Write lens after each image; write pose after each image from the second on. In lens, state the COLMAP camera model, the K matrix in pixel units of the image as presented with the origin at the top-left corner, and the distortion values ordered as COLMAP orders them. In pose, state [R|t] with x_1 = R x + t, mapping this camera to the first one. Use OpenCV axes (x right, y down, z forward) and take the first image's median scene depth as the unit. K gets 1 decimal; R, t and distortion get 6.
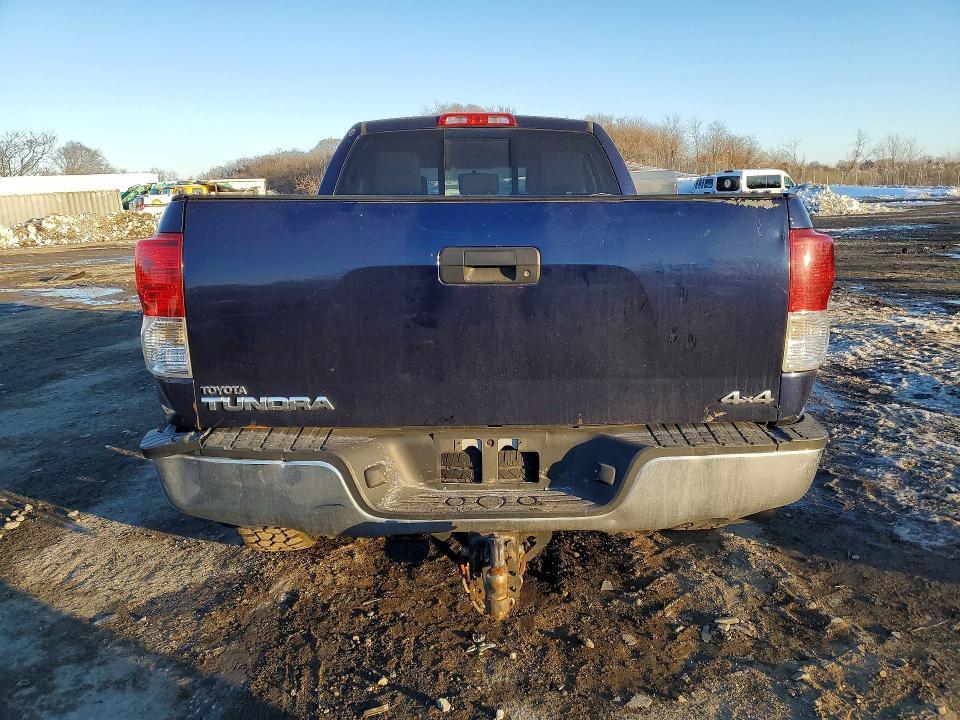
lens RADIAL K [[739.6, 0, 480.0], [0, 739.6, 360.0], [0, 0, 1]] dist [0.037415, -0.001564]
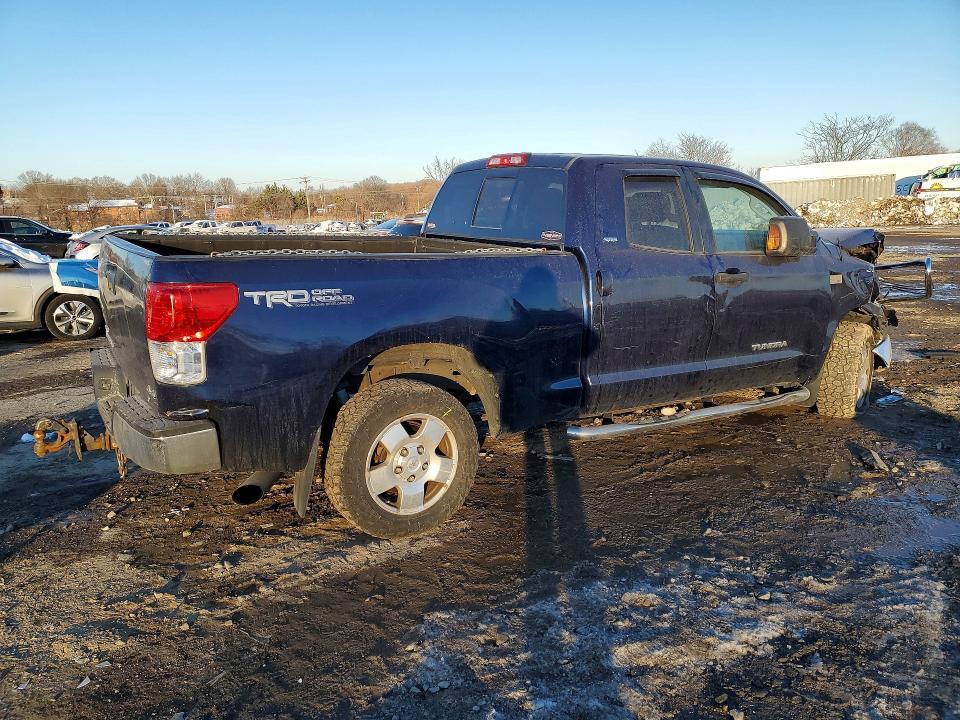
lens RADIAL K [[739.6, 0, 480.0], [0, 739.6, 360.0], [0, 0, 1]] dist [0.037415, -0.001564]
pose [[0.518072, 0.202694, -0.830973, 0.108885], [-0.180721, 0.975523, 0.125283, -0.017788], [0.836027, 0.085269, 0.542022, 0.041874]]
